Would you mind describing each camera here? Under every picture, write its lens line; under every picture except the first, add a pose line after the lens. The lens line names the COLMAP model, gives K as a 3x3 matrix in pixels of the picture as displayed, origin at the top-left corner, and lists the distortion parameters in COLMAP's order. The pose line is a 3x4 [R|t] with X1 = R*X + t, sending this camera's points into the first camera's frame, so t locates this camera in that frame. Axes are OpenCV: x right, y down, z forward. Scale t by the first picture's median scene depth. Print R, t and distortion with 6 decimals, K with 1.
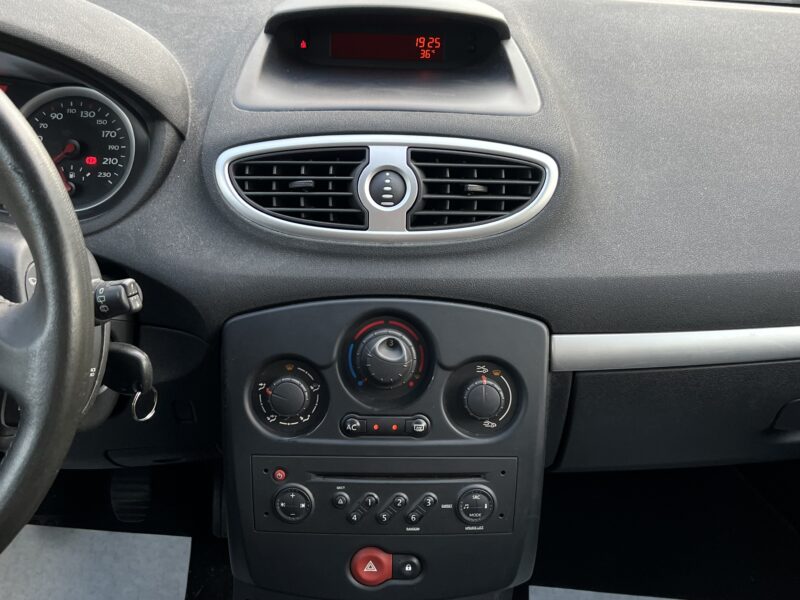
lens RADIAL K [[923.7, 0, 392.4], [0, 923.7, 299.2], [0, 0, 1]] dist [0.094058, 0.000000]
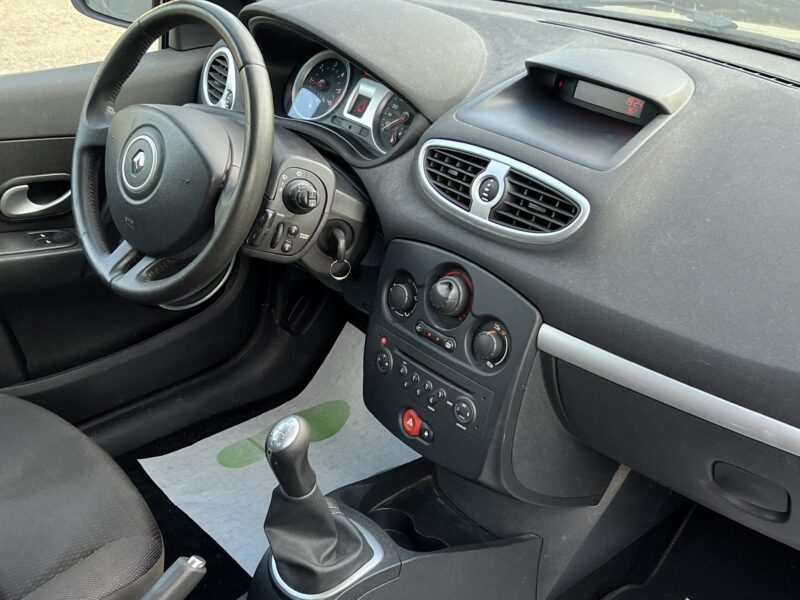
lens RADIAL K [[1080.0, 0, 400.7], [0, 1080.0, 297.5], [0, 0, 1]] dist [0.061051, 0.000000]
pose [[0.645890, 0.346793, -0.680118, 1.137312], [-0.334974, 0.929271, 0.155720, -0.180462], [0.686016, 0.127243, 0.716373, -0.322445]]
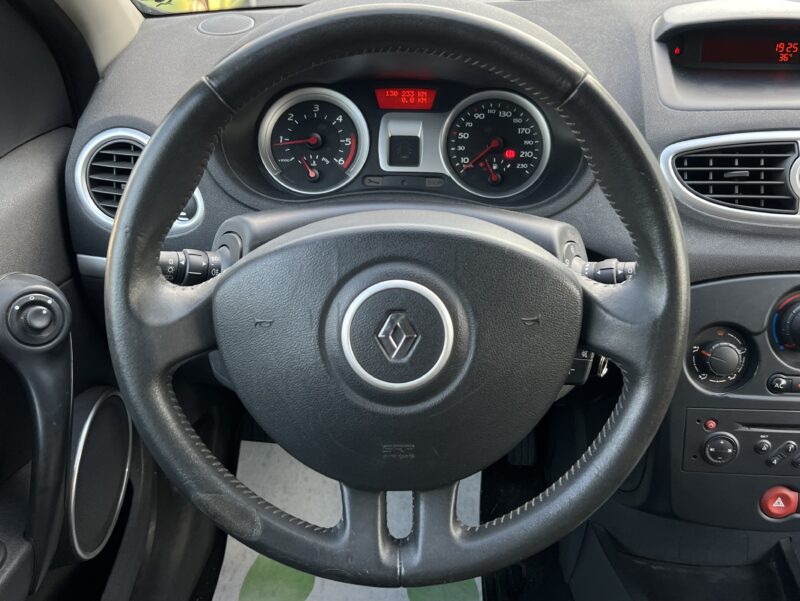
lens RADIAL K [[781.6, 0, 405.4], [0, 781.6, 284.0], [0, 0, 1]] dist [0.002073, 0.000000]
pose [[0.998735, 0.004030, -0.050121, -0.456598], [-0.002239, 0.999358, 0.035749, -0.021720], [0.050233, -0.035591, 0.998103, 0.005478]]
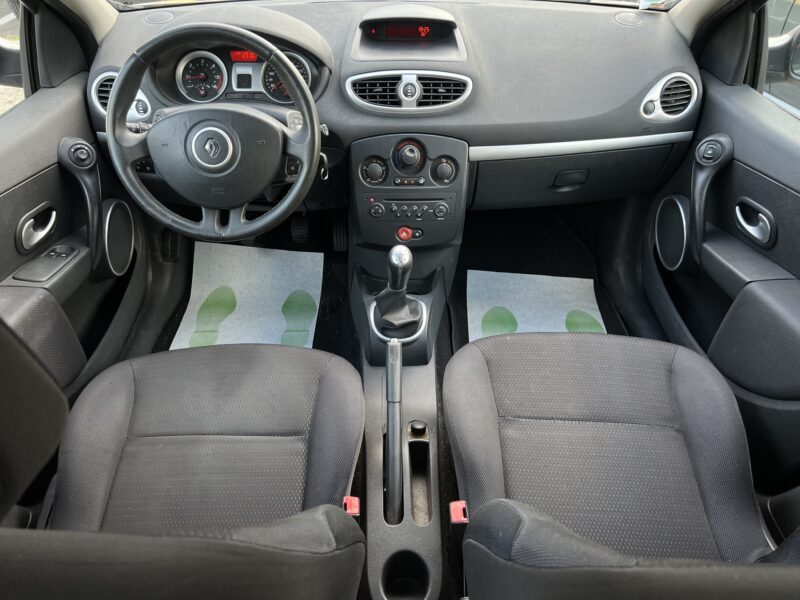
lens RADIAL K [[601.0, 0, 395.4], [0, 601.0, 312.6], [0, 0, 1]] dist [0.045407, -0.064206]
pose [[0.999872, -0.011963, -0.010593, -0.034641], [0.014010, 0.975153, 0.221090, 0.119642], [0.007685, -0.221210, 0.975196, -0.863396]]
